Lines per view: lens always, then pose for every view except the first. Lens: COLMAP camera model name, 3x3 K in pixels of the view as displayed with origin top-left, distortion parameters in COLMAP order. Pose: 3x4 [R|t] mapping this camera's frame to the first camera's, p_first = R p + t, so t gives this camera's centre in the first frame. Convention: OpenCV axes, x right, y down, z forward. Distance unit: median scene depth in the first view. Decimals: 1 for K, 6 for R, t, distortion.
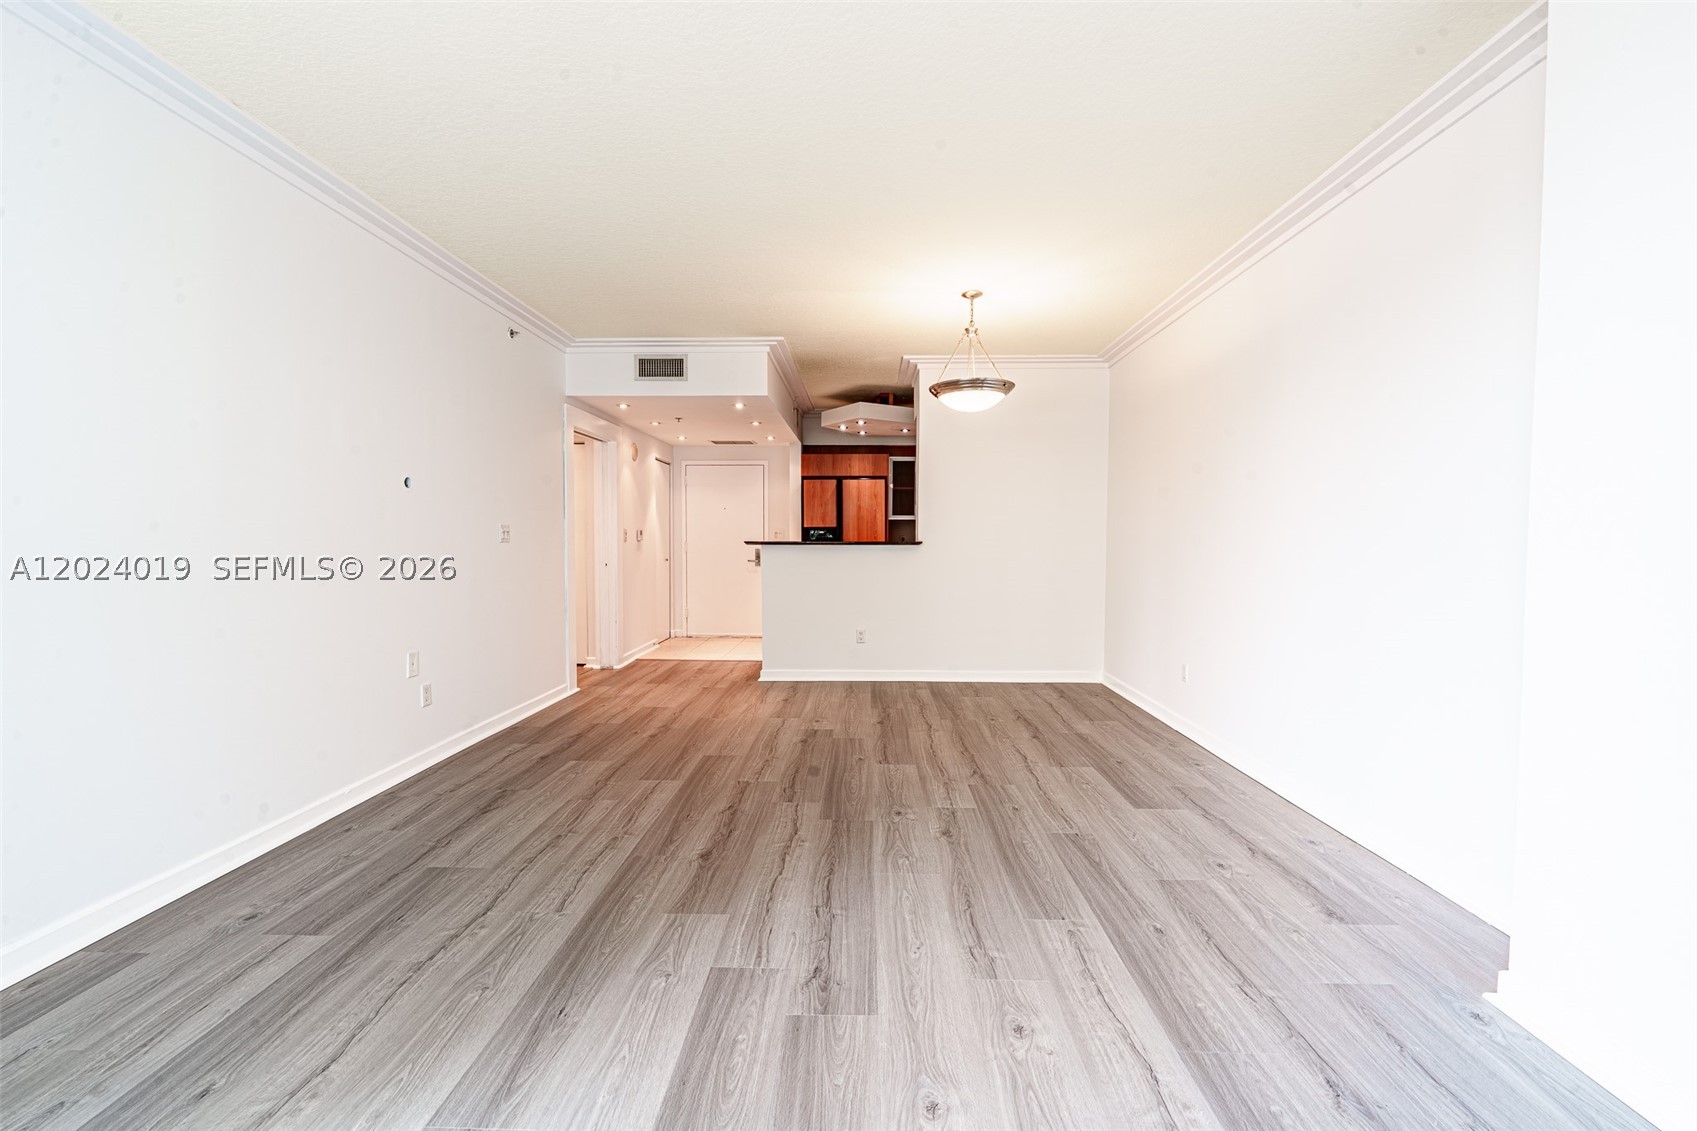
lens RADIAL K [[696.2, 0, 846.0], [0, 696.2, 561.7], [0, 0, 1]] dist [0.000796, -0.001209]
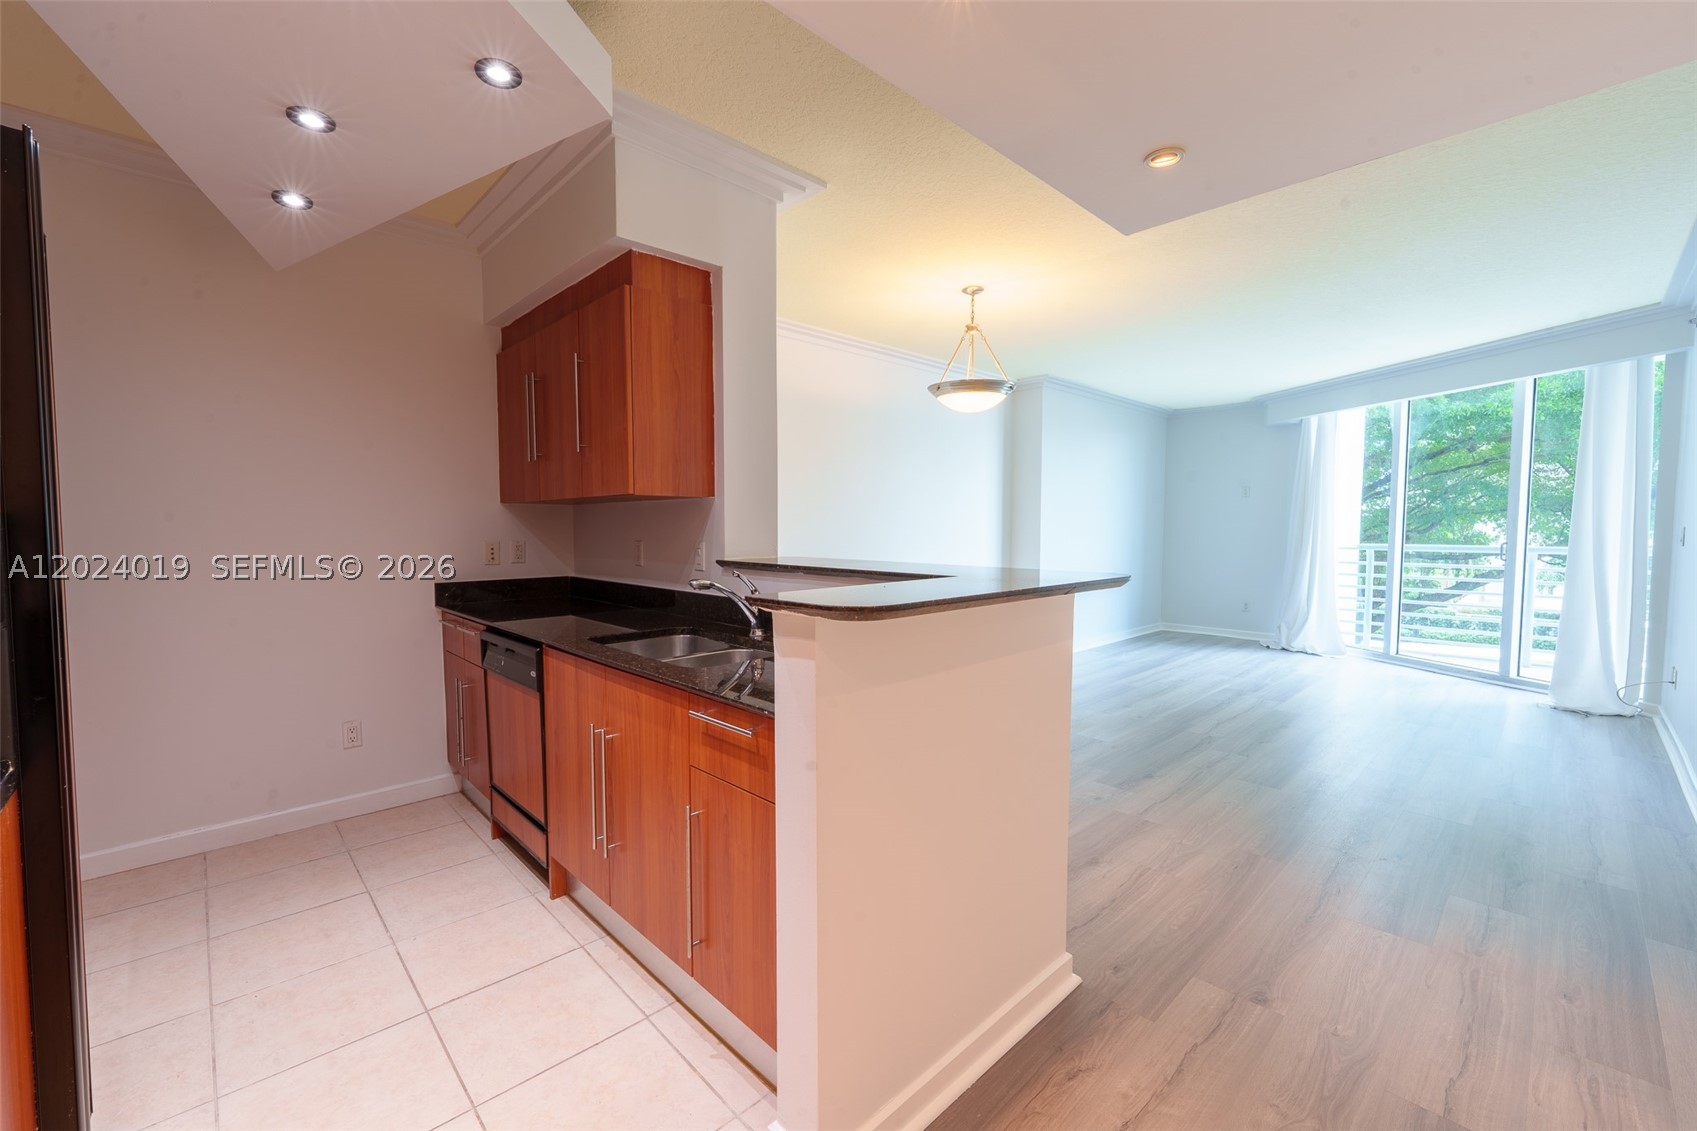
lens RADIAL K [[696.2, 0, 838.6], [0, 696.2, 568.4], [0, 0, 1]] dist [0.000796, -0.001209]
pose [[-0.702624, -0.046915, 0.710013, -0.416424], [0.028893, 0.995120, 0.094347, -0.102295], [-0.710974, 0.086805, -0.697840, 1.954962]]
